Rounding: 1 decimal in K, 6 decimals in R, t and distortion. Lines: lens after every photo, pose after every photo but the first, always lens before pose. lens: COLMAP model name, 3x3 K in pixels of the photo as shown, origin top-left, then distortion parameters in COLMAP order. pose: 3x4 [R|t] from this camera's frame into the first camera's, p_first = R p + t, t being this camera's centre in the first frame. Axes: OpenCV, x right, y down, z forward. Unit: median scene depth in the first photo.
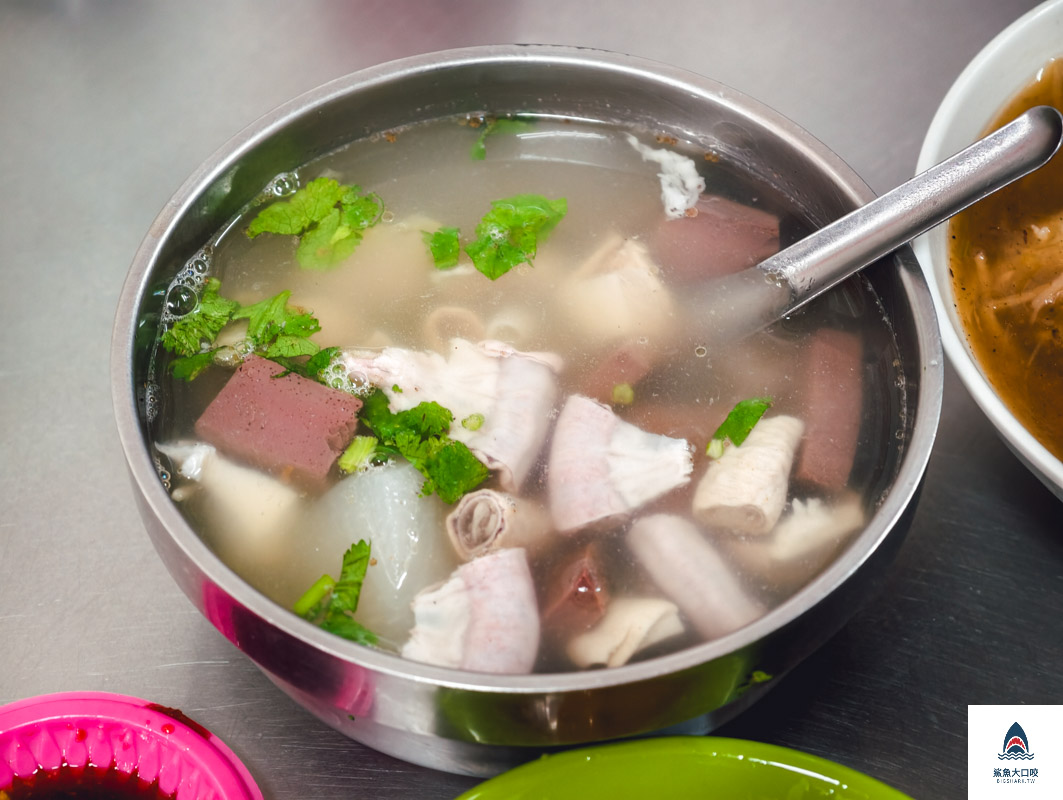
lens RADIAL K [[2616.5, 0, 531.5], [0, 2616.5, 400.0], [0, 0, 1]] dist [0.448538, -0.888360]
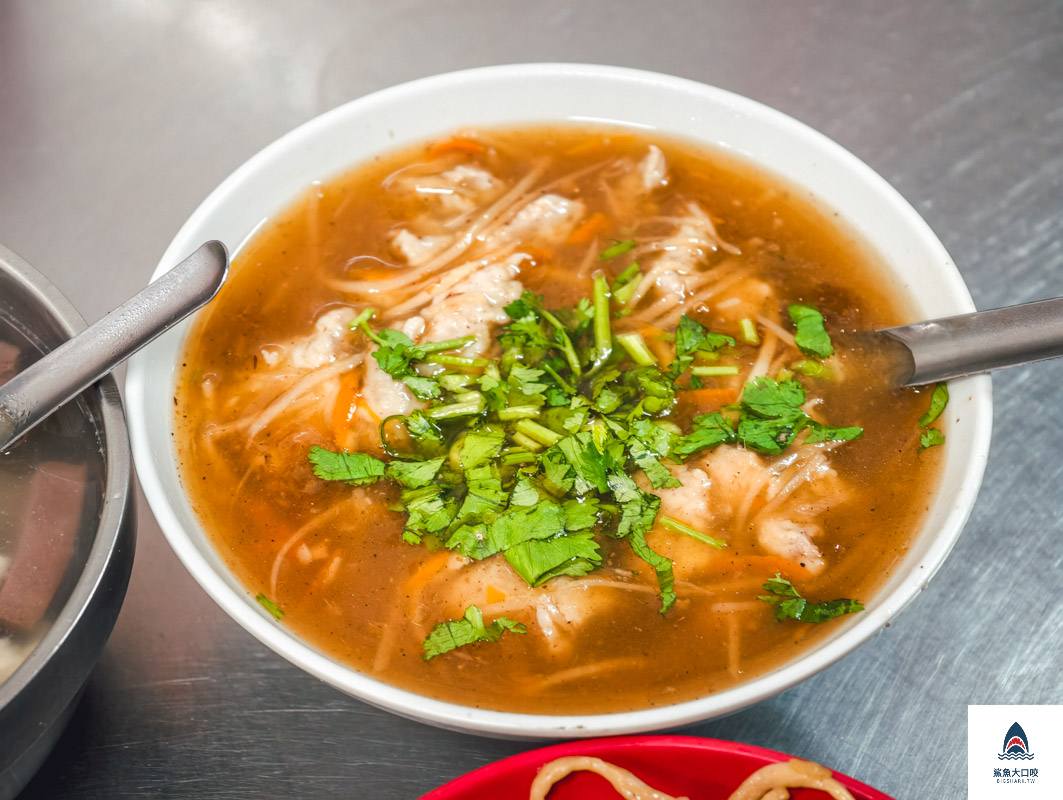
lens RADIAL K [[2616.5, 0, 531.5], [0, 2616.5, 400.0], [0, 0, 1]] dist [0.448538, -0.888360]
pose [[0.998599, -0.040961, 0.033488, 0.268441], [0.041589, 0.998968, -0.018260, -0.024726], [-0.032705, 0.019627, 0.999272, -0.011397]]
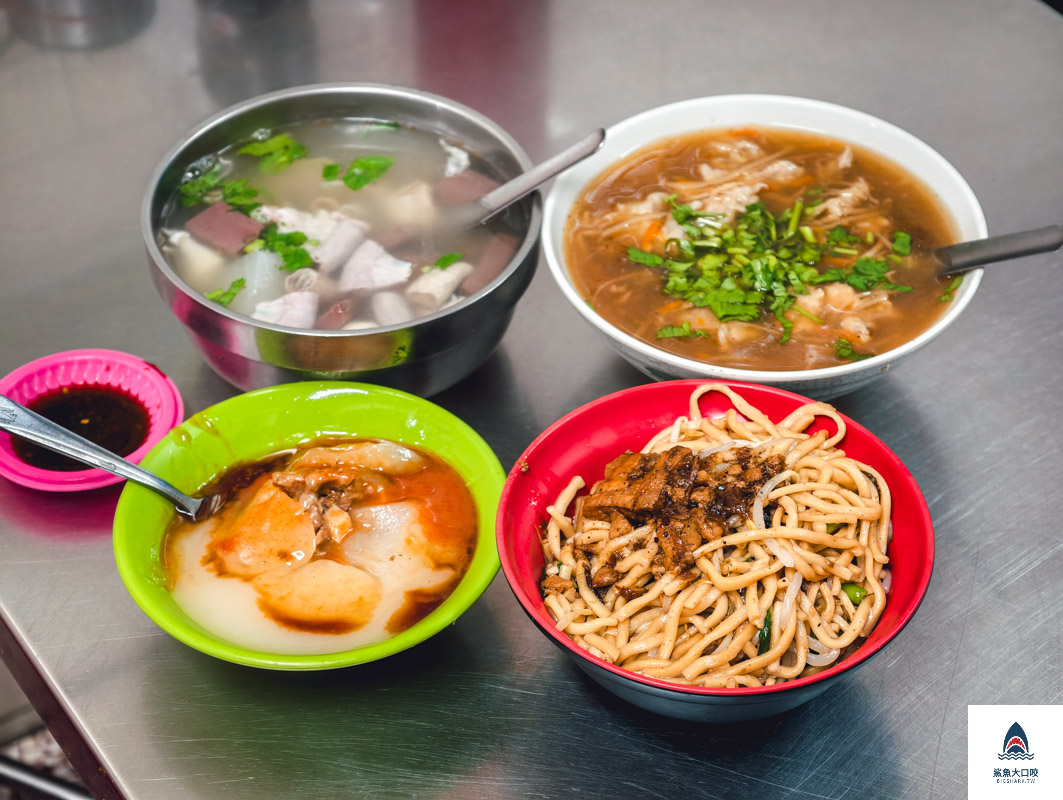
lens RADIAL K [[2616.5, 0, 531.5], [0, 2616.5, 400.0], [0, 0, 1]] dist [0.448538, -0.888360]
pose [[0.974758, 0.147608, -0.167508, 0.497500], [-0.171943, 0.974893, -0.141491, 0.383976], [0.142417, 0.166722, 0.975664, -0.943711]]
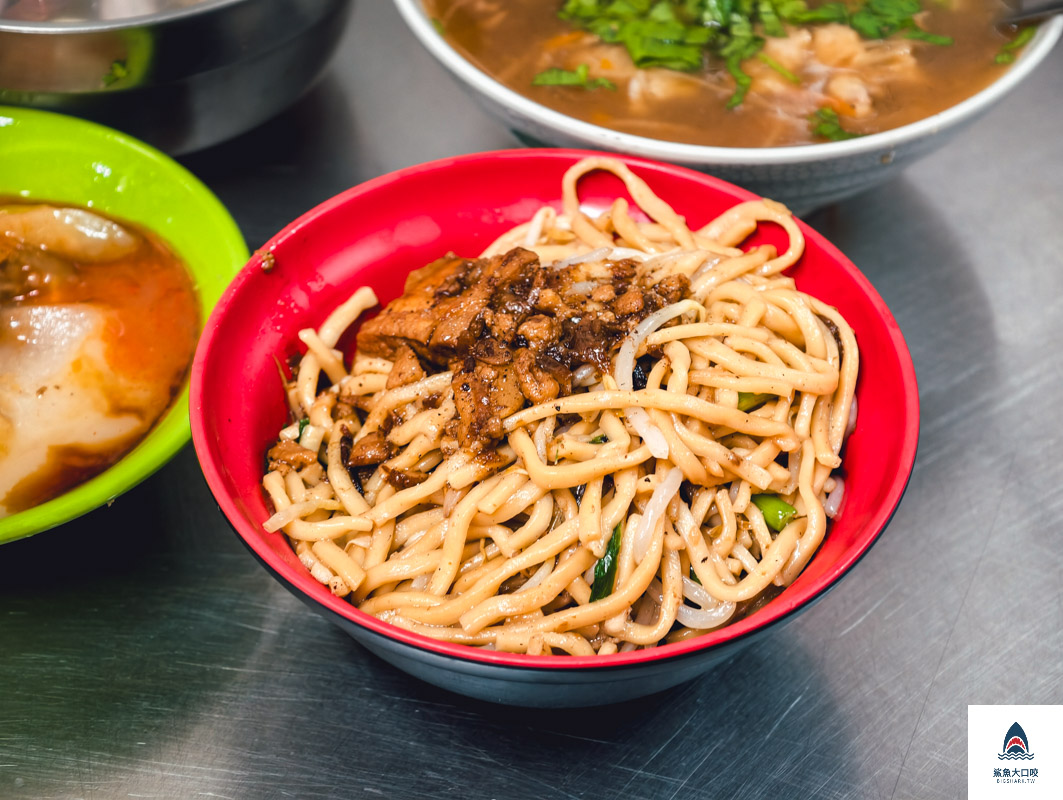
lens RADIAL K [[2616.5, 0, 531.5], [0, 2616.5, 400.0], [0, 0, 1]] dist [0.448538, -0.888360]
pose [[0.945522, 0.238763, -0.221314, 0.561268], [-0.263973, 0.960139, -0.091932, 0.301855], [0.190542, 0.145344, 0.970860, -0.210369]]
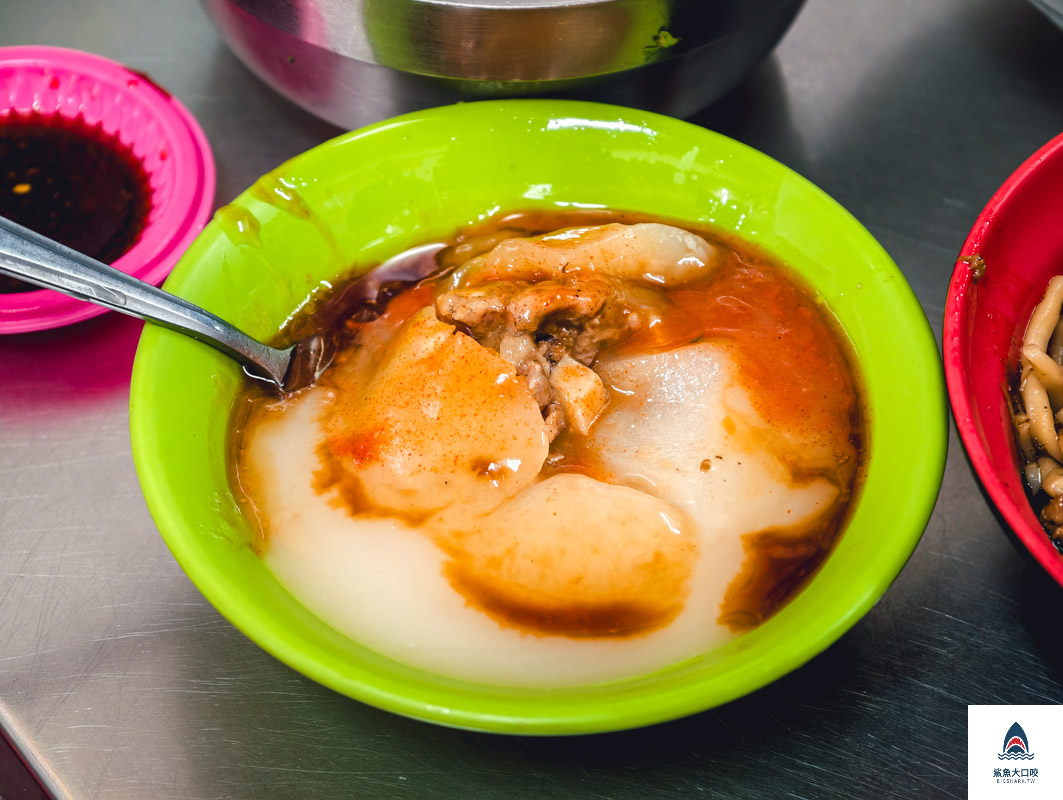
lens RADIAL K [[2616.5, 0, 531.5], [0, 2616.5, 400.0], [0, 0, 1]] dist [0.448538, -0.888360]
pose [[0.989640, 0.122986, -0.074081, 0.116873], [-0.125282, 0.991749, -0.027170, 0.258843], [0.070129, 0.036170, 0.996882, -0.051405]]
